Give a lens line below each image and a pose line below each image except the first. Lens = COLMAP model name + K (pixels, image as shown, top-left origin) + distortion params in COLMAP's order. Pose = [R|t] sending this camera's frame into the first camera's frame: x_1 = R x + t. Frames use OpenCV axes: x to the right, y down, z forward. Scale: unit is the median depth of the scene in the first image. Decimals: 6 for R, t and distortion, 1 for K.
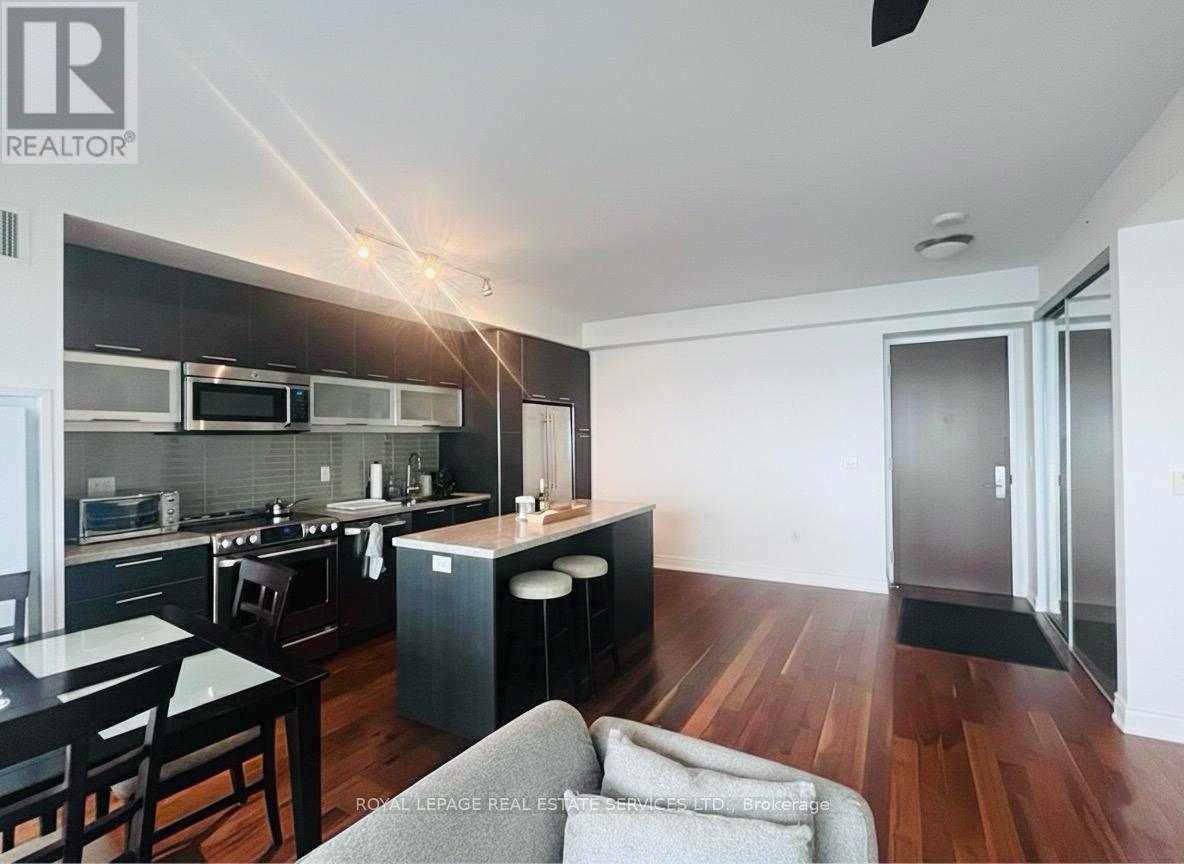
lens RADIAL K [[549.0, 0, 592.0], [0, 549.0, 432.0], [0, 0, 1]] dist [0.000727, 0.000182]
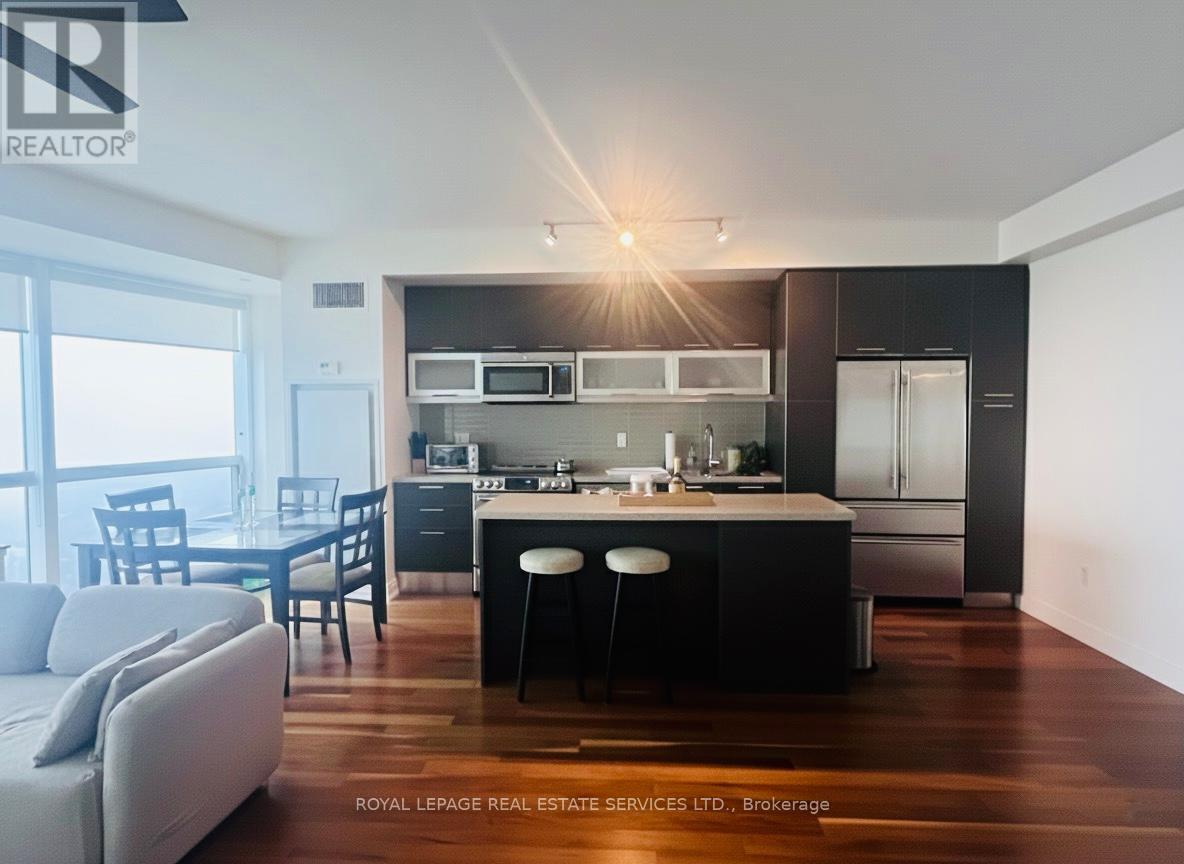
lens RADIAL K [[650.0, 0, 592.0], [0, 650.0, 432.0], [0, 0, 1]] dist [-0.000168, 0.000089]
pose [[0.437346, 0.036976, -0.898533, 0.742824], [0.007042, 0.998983, 0.044538, 0.002055], [0.899266, -0.025806, 0.436641, 0.445218]]
